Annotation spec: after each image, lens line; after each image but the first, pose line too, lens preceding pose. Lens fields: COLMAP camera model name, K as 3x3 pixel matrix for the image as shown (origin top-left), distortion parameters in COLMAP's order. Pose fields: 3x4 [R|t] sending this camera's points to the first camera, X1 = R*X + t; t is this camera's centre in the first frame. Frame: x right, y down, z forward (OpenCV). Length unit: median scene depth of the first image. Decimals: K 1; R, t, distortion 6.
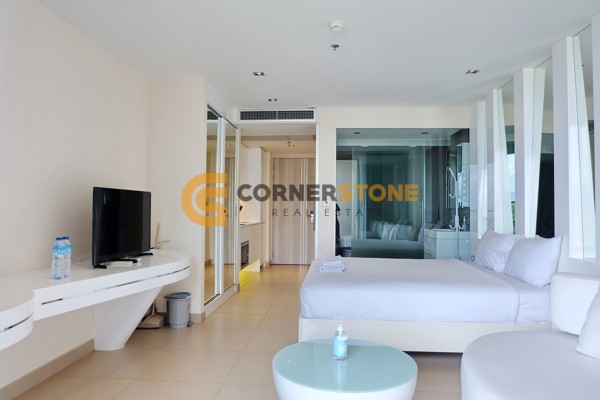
lens RADIAL K [[430.4, 0, 300.1], [0, 430.4, 199.1], [0, 0, 1]] dist [-0.042669, 0.046304]
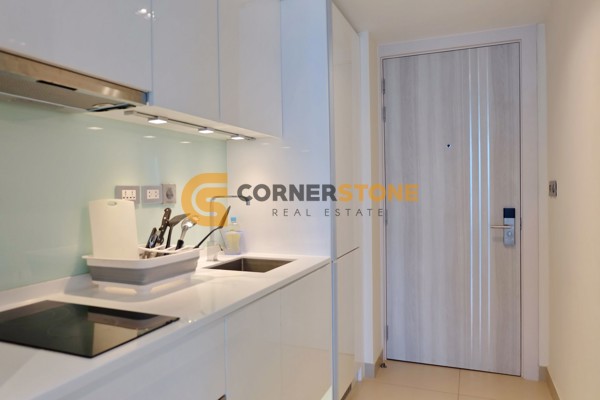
lens RADIAL K [[430.4, 0, 301.3], [0, 430.4, 199.8], [0, 0, 1]] dist [-0.042669, 0.046304]
pose [[0.956725, -0.019895, -0.290311, -0.026516], [0.028789, 0.999237, 0.026397, 0.007630], [0.289565, -0.033612, 0.956568, 0.649687]]
